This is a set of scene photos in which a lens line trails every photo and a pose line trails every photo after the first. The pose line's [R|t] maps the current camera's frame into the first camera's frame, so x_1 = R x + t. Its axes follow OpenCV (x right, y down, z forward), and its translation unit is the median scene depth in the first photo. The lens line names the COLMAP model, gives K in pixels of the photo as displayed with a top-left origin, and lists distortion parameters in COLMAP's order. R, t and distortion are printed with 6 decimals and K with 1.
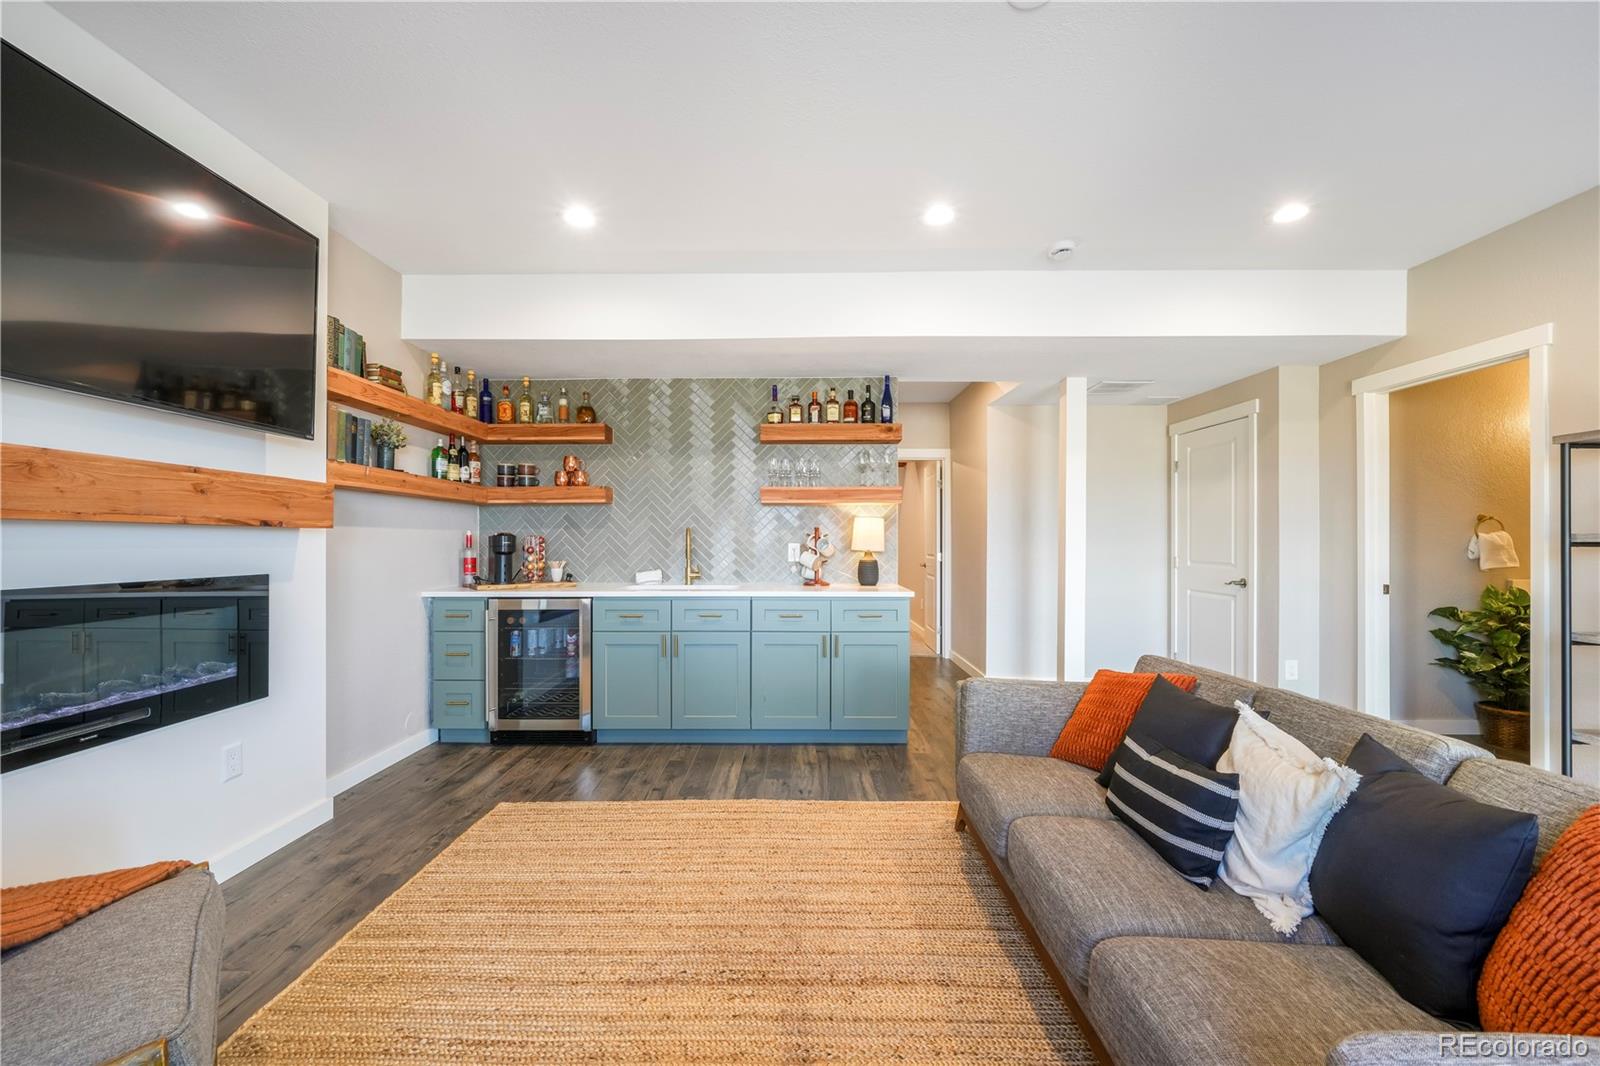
lens RADIAL K [[651.7, 0, 793.4], [0, 651.7, 533.2], [0, 0, 1]] dist [-0.003847, 0.000464]
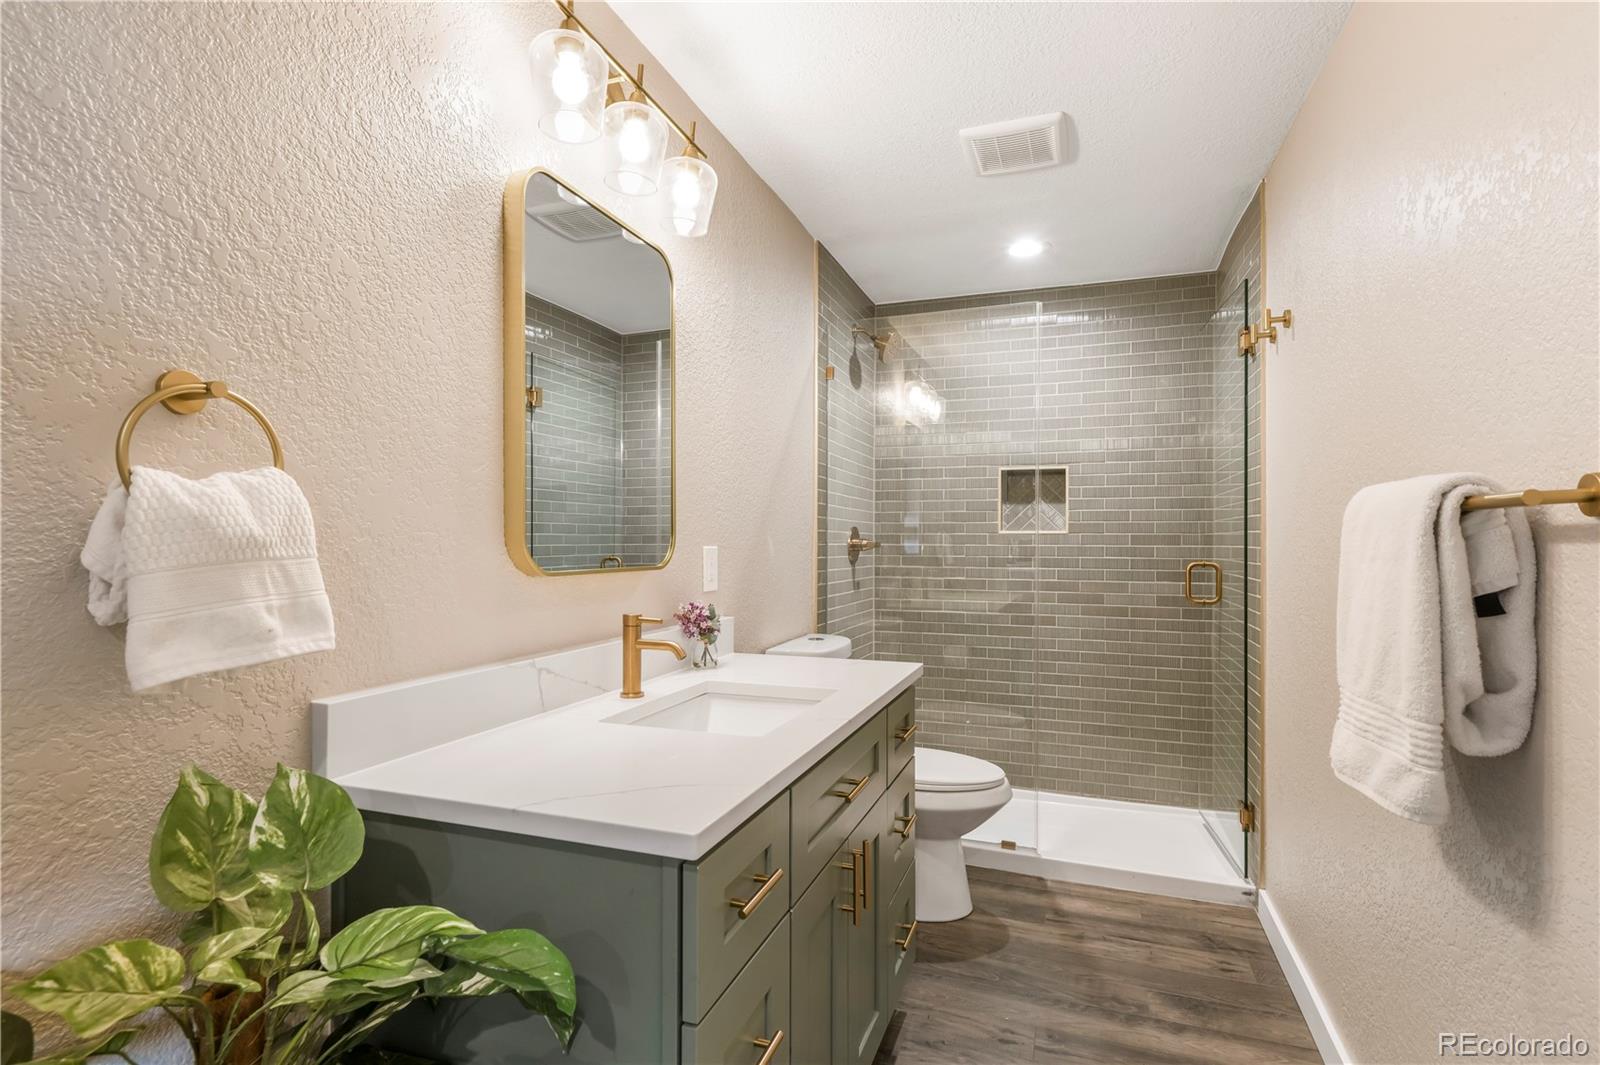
lens RADIAL K [[785.0, 0, 800.0], [0, 785.0, 532.5], [0, 0, 1]] dist [0.000282, 0.000036]
pose [[0.331398, 0.010330, 0.943435, 0.927652], [-0.008698, 0.999931, -0.007893, 0.016856], [-0.943451, -0.005591, 0.331465, 0.777346]]
